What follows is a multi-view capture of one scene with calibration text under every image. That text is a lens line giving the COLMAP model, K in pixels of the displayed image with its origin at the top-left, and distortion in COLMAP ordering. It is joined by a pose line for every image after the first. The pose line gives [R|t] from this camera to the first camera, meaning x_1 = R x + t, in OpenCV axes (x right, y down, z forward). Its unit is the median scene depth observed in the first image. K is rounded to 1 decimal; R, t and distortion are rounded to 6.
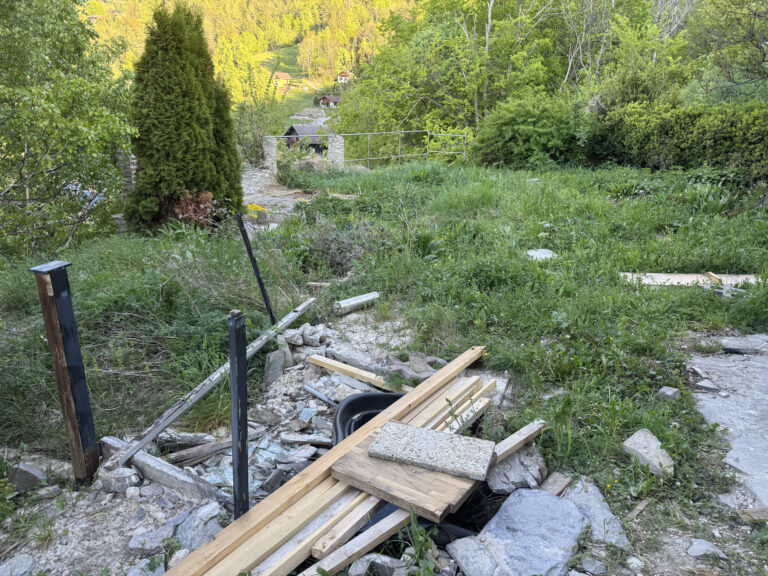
lens RADIAL K [[555.1, 0, 384.0], [0, 555.1, 288.0], [0, 0, 1]] dist [-0.037384, 0.000536]
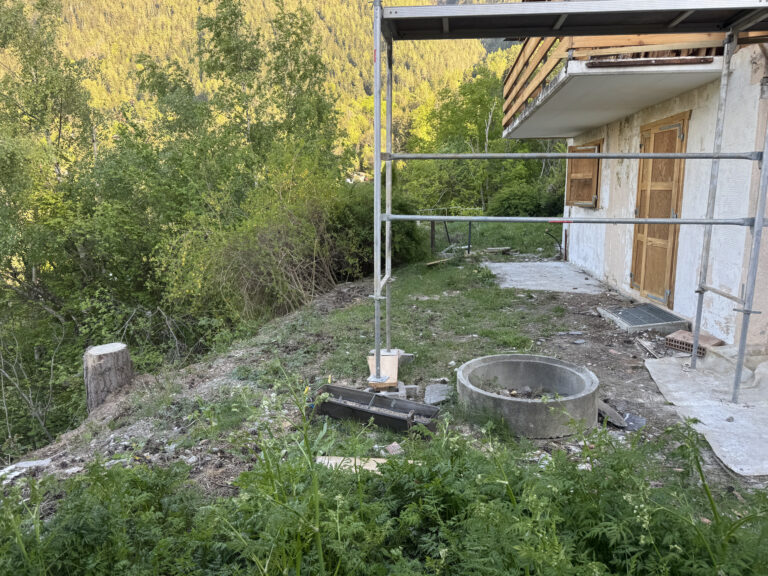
lens RADIAL K [[538.3, 0, 384.0], [0, 538.3, 288.0], [0, 0, 1]] dist [0.015543, 0.000359]
pose [[0.998910, -0.046320, -0.005826, -0.121575], [0.044777, 0.985912, -0.161159, 0.173154], [0.013209, 0.160722, 0.986911, -0.488696]]
